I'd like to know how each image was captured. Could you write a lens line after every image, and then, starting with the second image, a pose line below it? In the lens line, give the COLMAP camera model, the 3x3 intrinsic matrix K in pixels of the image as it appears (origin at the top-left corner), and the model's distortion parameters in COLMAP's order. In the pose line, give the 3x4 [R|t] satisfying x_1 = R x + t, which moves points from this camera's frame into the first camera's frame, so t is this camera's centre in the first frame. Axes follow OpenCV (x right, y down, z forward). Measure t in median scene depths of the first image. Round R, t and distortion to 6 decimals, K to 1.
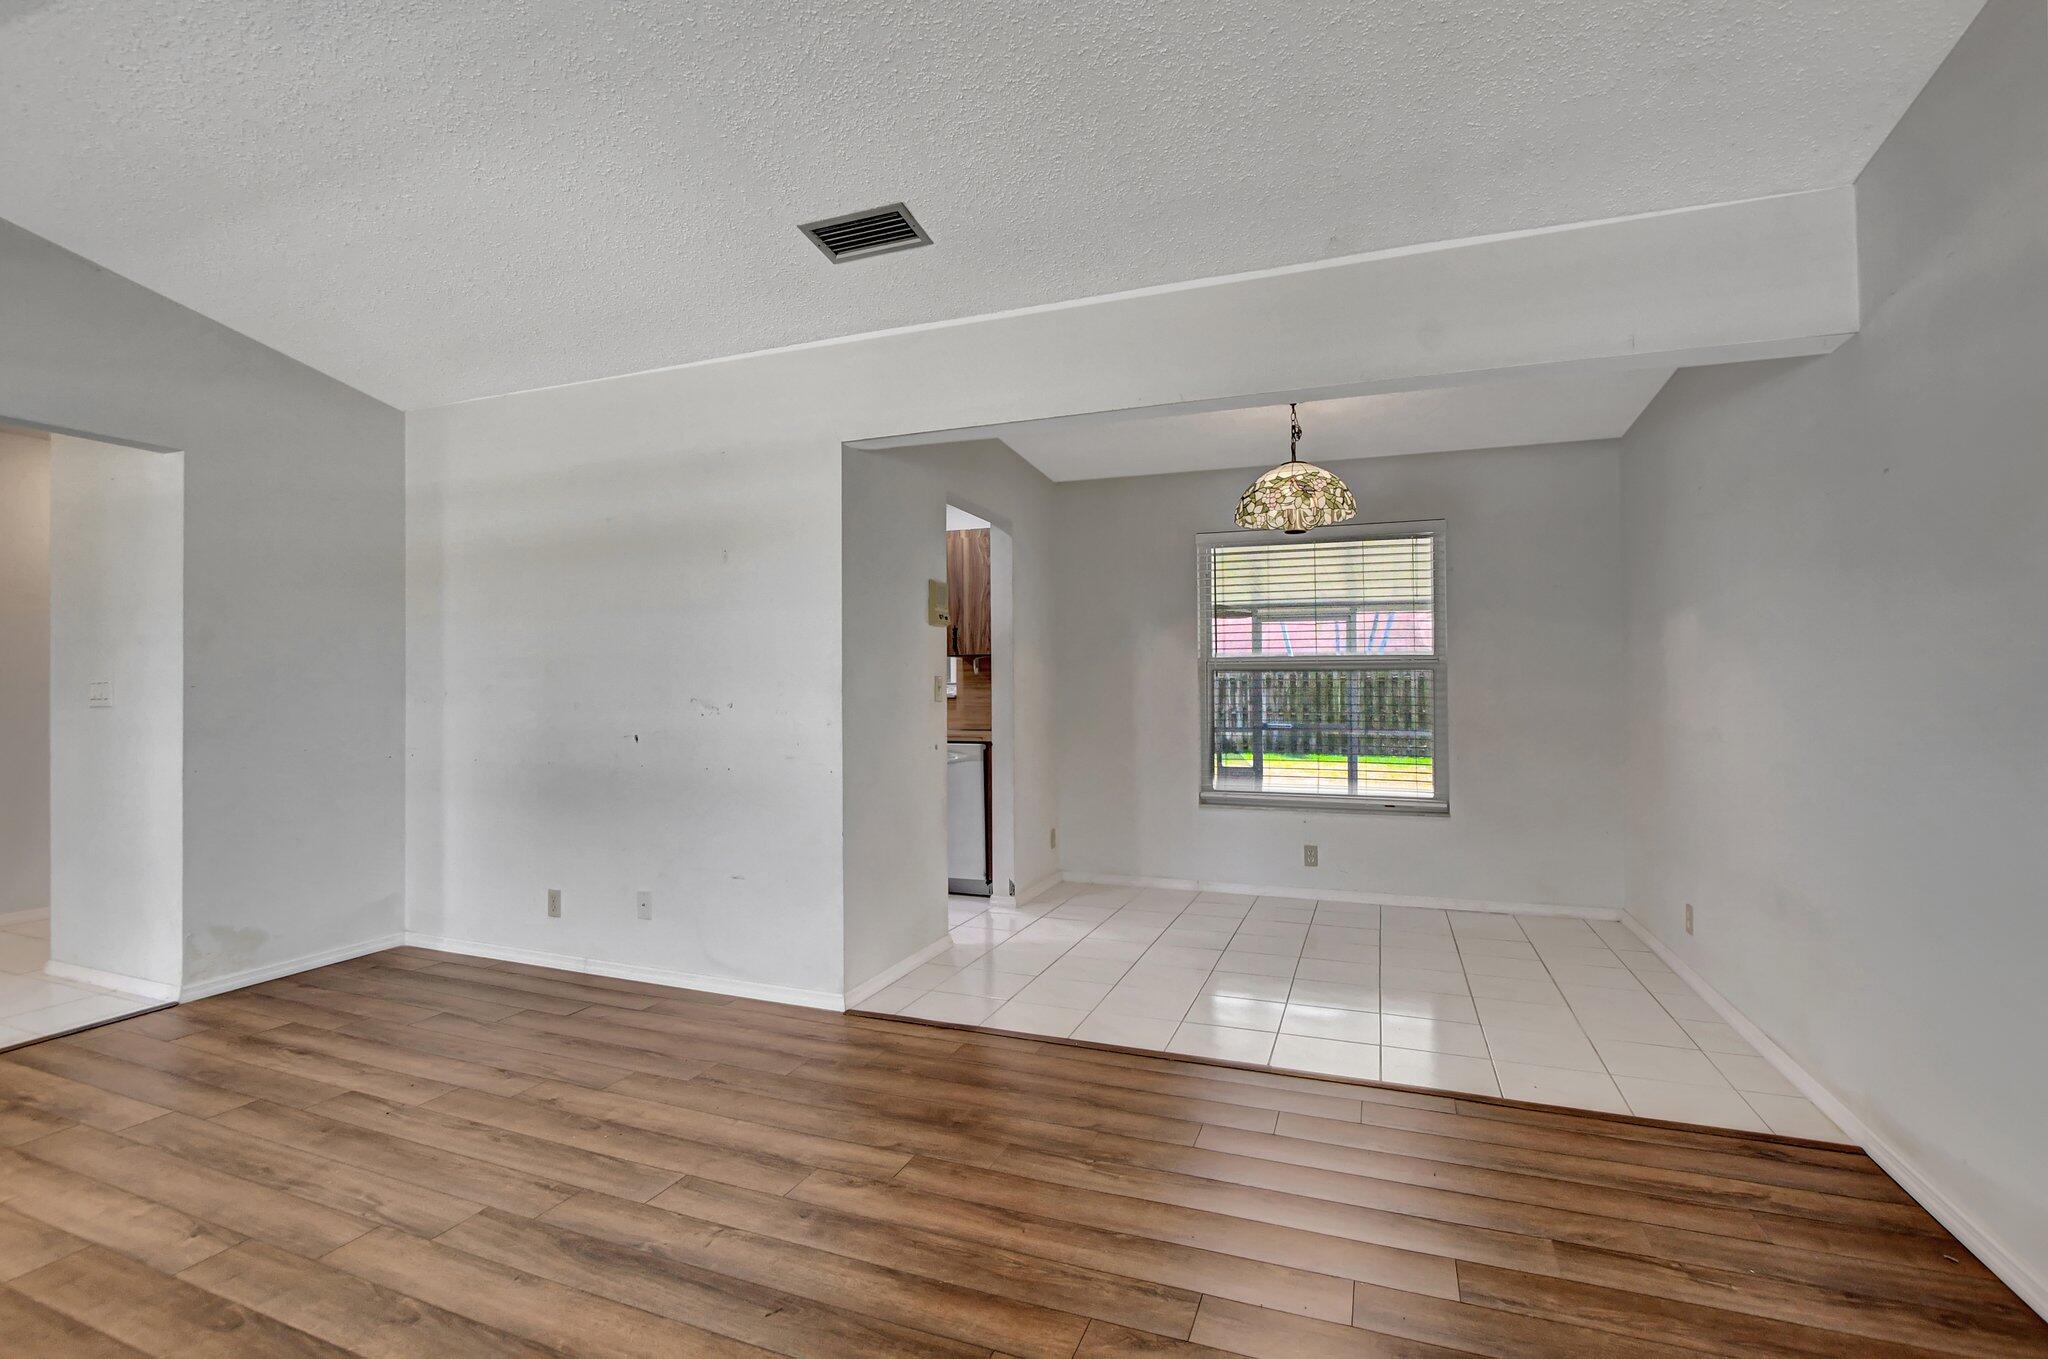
lens RADIAL K [[951.7, 0, 1002.1], [0, 951.7, 665.0], [0, 0, 1]] dist [-0.027004, 0.001464]
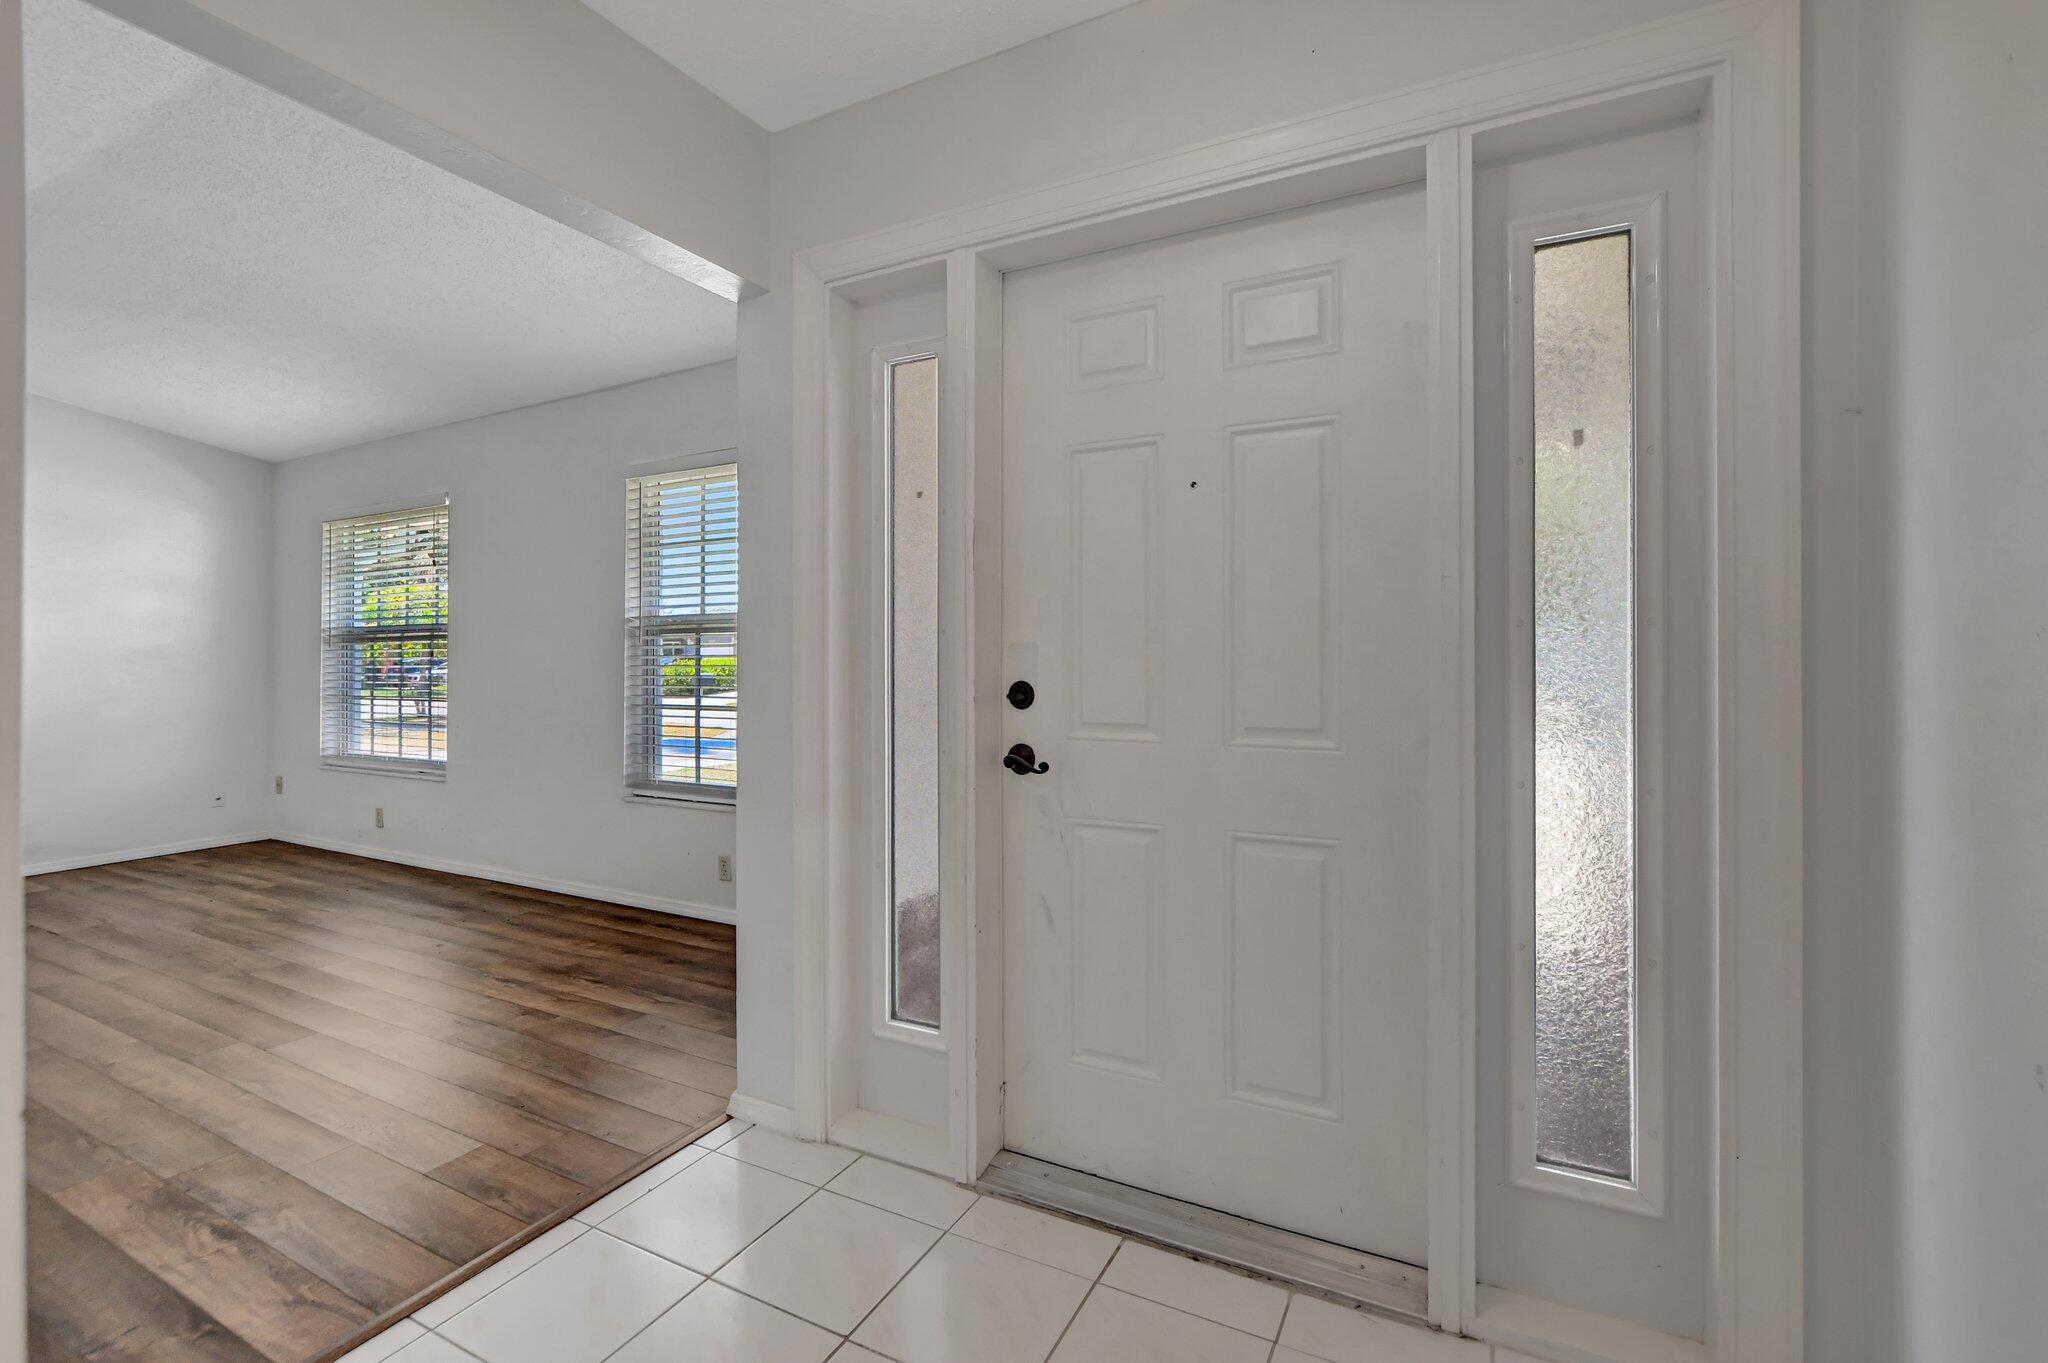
lens RADIAL K [[913.0, 0, 1015.1], [0, 913.0, 645.3], [0, 0, 1]] dist [-0.005130, -0.000381]
pose [[-0.993899, 0.010248, 0.109816, -1.790853], [0.006432, 0.999365, -0.035049, 0.042883], [-0.110105, -0.034129, -0.993334, 1.680387]]
